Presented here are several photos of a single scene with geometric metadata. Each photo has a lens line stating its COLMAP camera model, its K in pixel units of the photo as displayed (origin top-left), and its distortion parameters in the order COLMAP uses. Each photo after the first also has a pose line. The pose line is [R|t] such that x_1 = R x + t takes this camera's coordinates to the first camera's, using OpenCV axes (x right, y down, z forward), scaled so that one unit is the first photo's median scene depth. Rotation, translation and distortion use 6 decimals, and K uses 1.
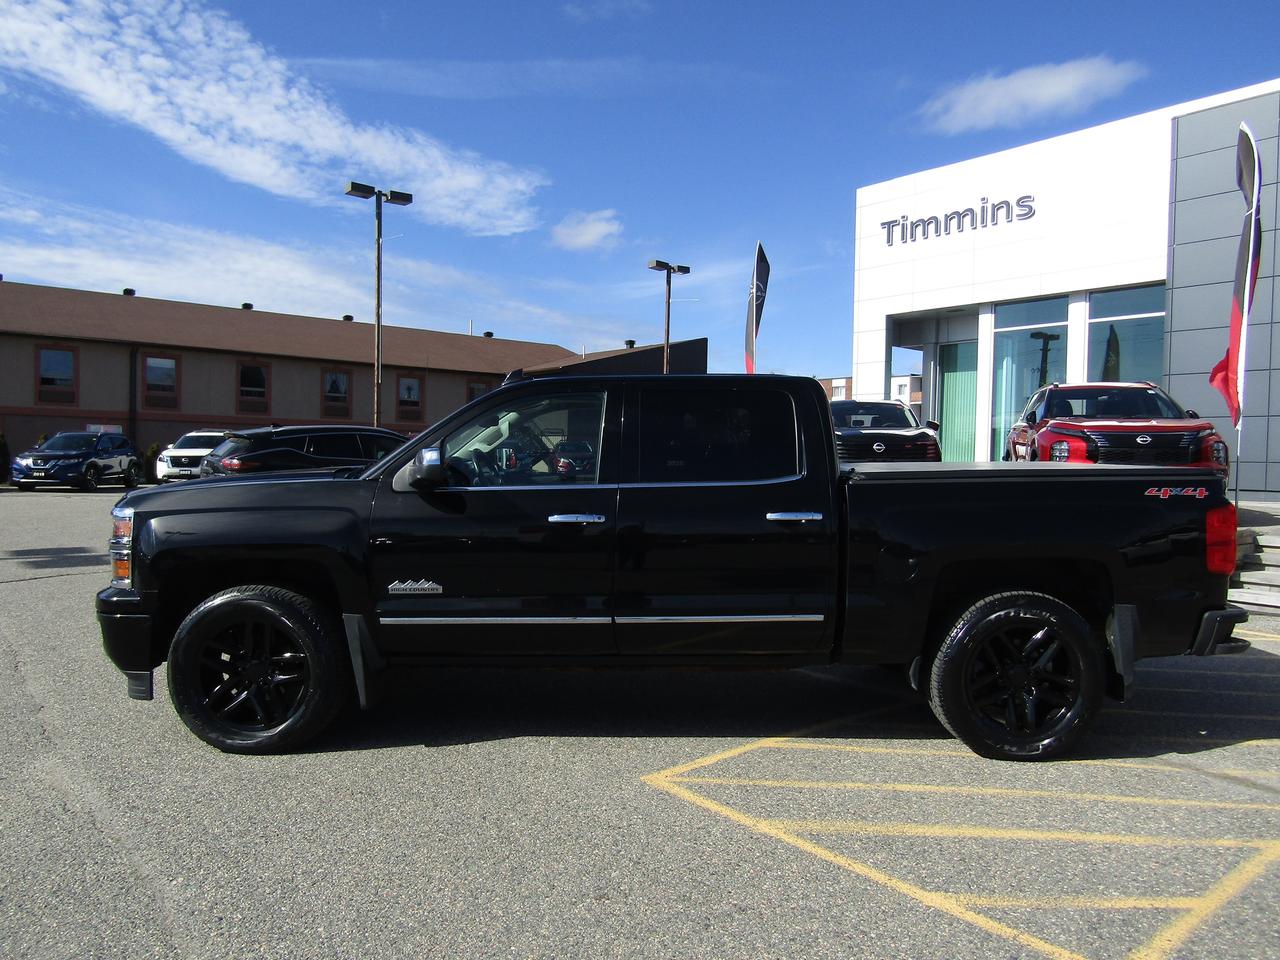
lens RADIAL K [[932.2, 0, 640.0], [0, 932.2, 480.0], [0, 0, 1]] dist [-0.006645, -0.001350]
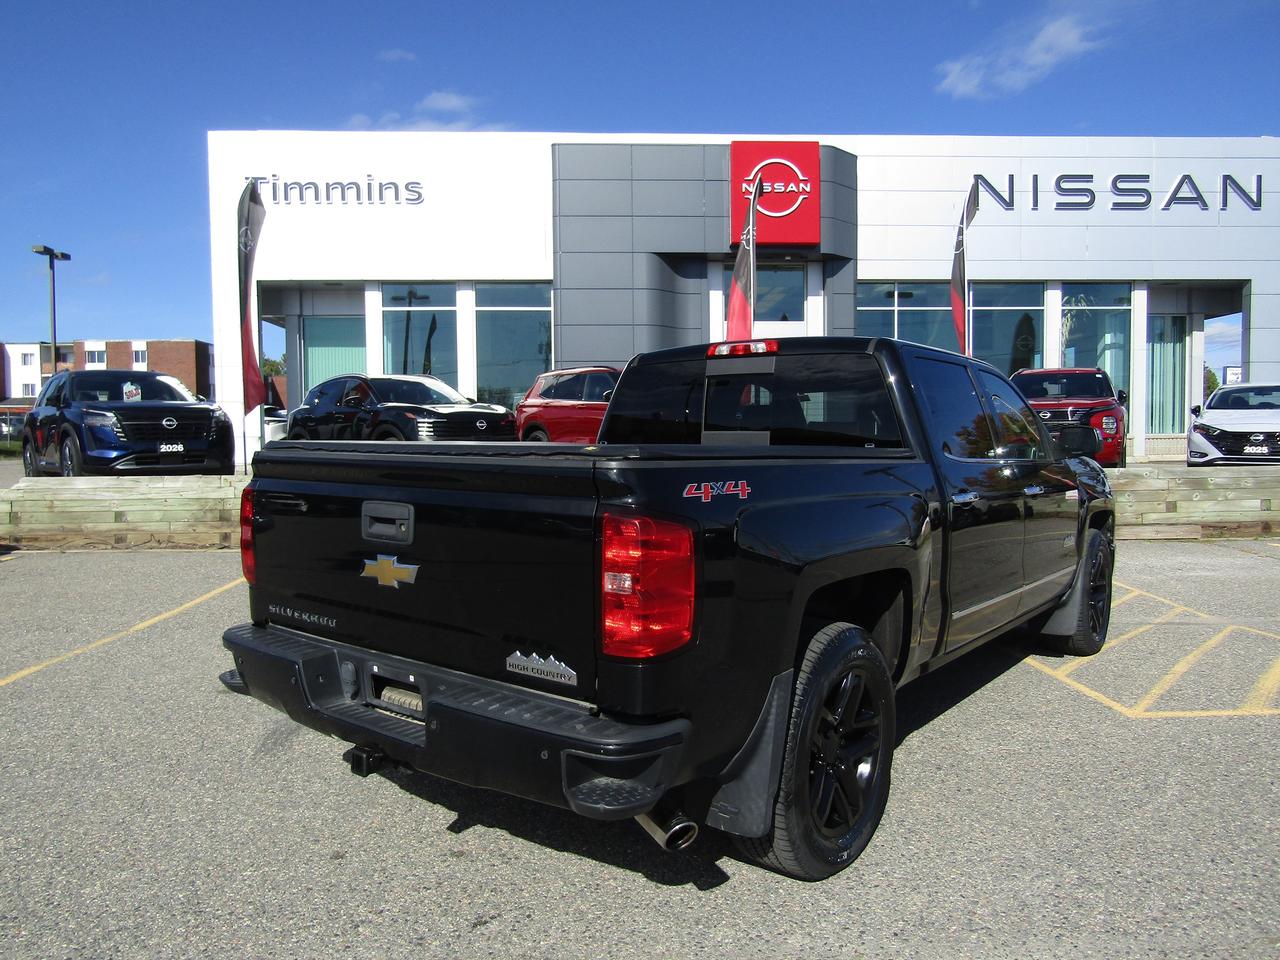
lens RADIAL K [[922.0, 0, 650.4], [0, 922.0, 479.4], [0, 0, 1]] dist [-0.000309, 0.003607]
pose [[0.588845, -0.060034, 0.806014, -0.320955], [0.040473, 0.998177, 0.044778, -0.010839], [-0.807232, 0.006254, 0.590201, 0.211196]]
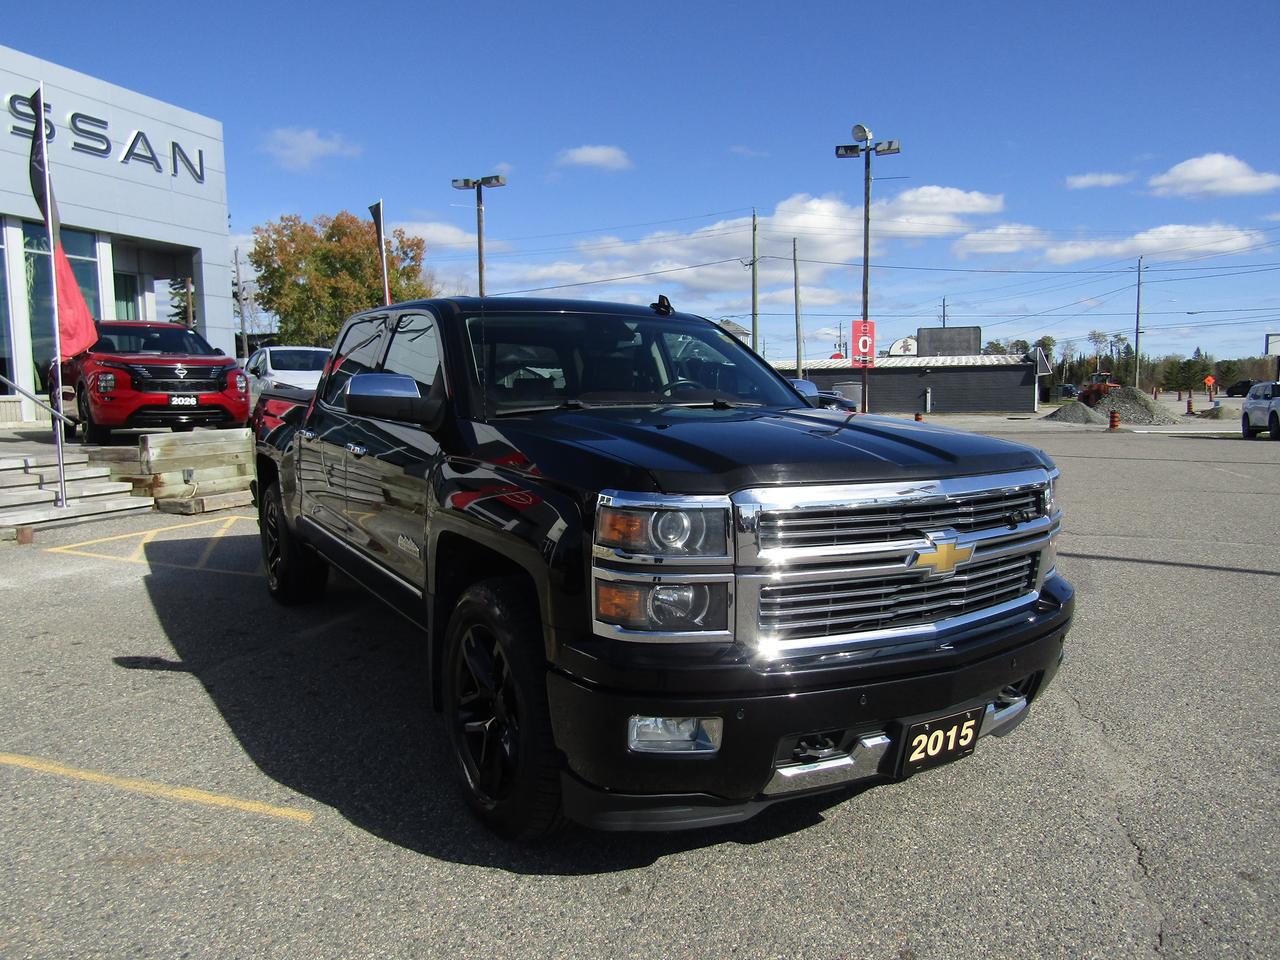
lens RADIAL K [[905.8, 0, 644.0], [0, 905.8, 475.3], [0, 0, 1]] dist [-0.008706, -0.002826]
pose [[-0.528490, -0.094595, 0.843653, -0.281361], [0.022635, 0.991849, 0.125391, -0.016923], [-0.848638, 0.085364, -0.522042, 0.463114]]
